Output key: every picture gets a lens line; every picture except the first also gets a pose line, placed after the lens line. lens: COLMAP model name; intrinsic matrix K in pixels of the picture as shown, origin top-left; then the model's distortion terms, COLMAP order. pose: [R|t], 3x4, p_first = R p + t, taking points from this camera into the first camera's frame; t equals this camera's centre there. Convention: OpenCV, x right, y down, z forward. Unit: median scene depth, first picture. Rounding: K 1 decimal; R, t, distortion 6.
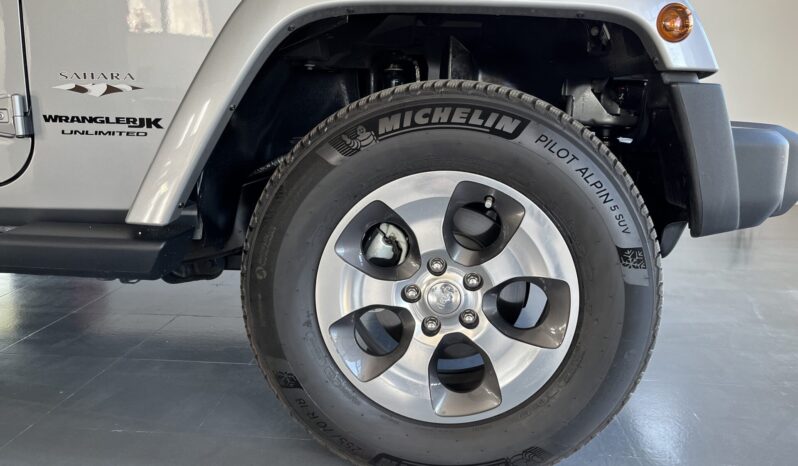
lens RADIAL K [[594.0, 0, 399.0], [0, 594.0, 233.0], [0, 0, 1]] dist [-0.002055, -0.002639]
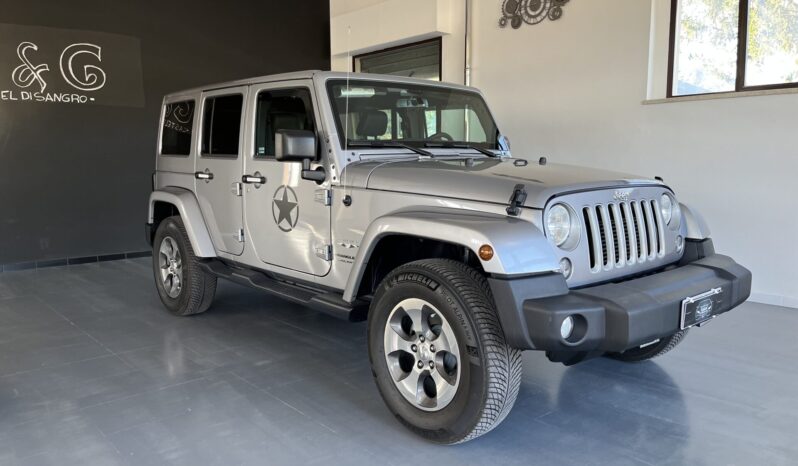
lens RADIAL K [[594.0, 0, 399.0], [0, 594.0, 233.0], [0, 0, 1]] dist [-0.002055, -0.002639]
pose [[0.715681, 0.077592, -0.694103, 1.592624], [-0.144147, 0.988823, -0.038090, -0.253042], [0.683390, 0.127313, 0.718867, -0.793888]]
